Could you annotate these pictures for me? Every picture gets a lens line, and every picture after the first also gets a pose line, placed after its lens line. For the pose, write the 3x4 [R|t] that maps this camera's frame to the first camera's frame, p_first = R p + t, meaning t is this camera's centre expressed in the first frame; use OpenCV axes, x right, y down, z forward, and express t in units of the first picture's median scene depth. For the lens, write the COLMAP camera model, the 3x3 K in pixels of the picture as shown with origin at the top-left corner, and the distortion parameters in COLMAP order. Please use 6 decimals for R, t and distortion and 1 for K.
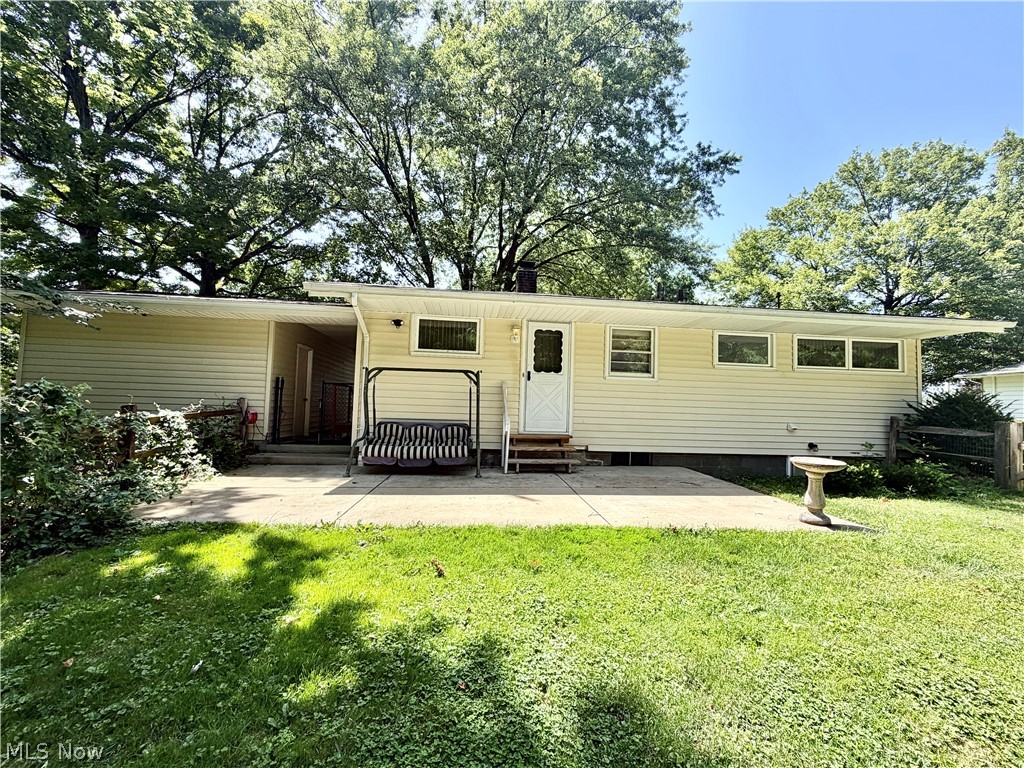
lens RADIAL K [[429.9, 0, 512.0], [0, 429.9, 384.0], [0, 0, 1]] dist [-0.000176, -0.000211]
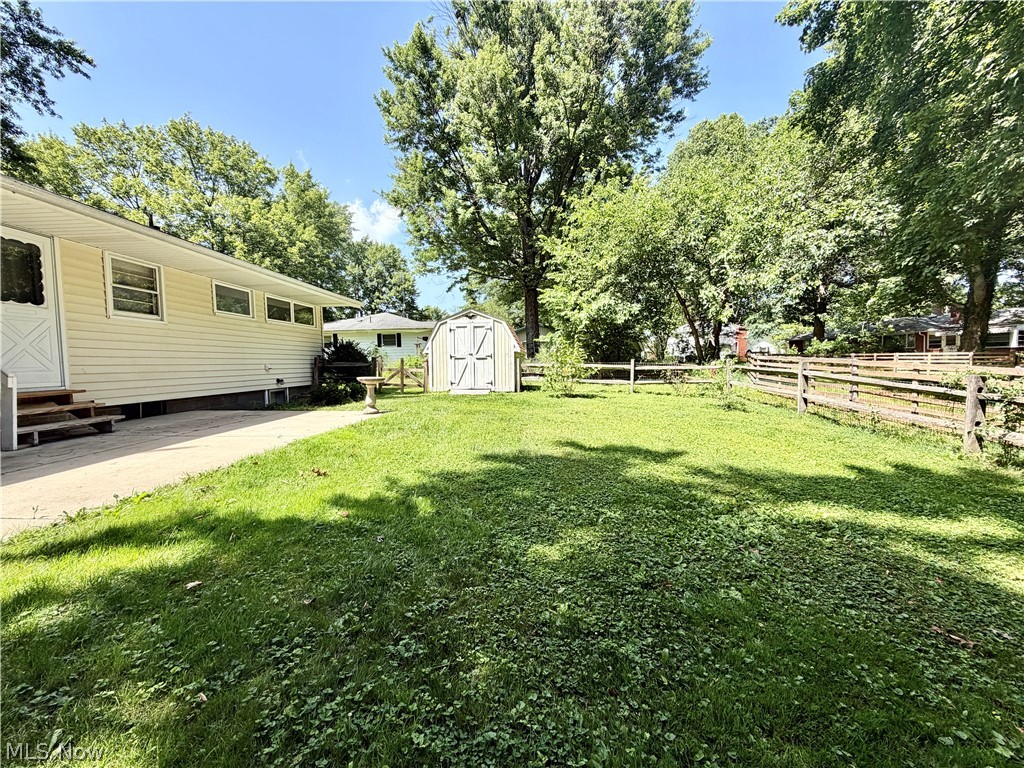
lens RADIAL K [[429.9, 0, 512.0], [0, 429.9, 384.0], [0, 0, 1]] dist [-0.000176, -0.000211]
pose [[0.125380, -0.080108, 0.988869, -0.507380], [-0.022963, 0.996233, 0.083617, 0.027061], [-0.991843, -0.033191, 0.123068, 0.129711]]
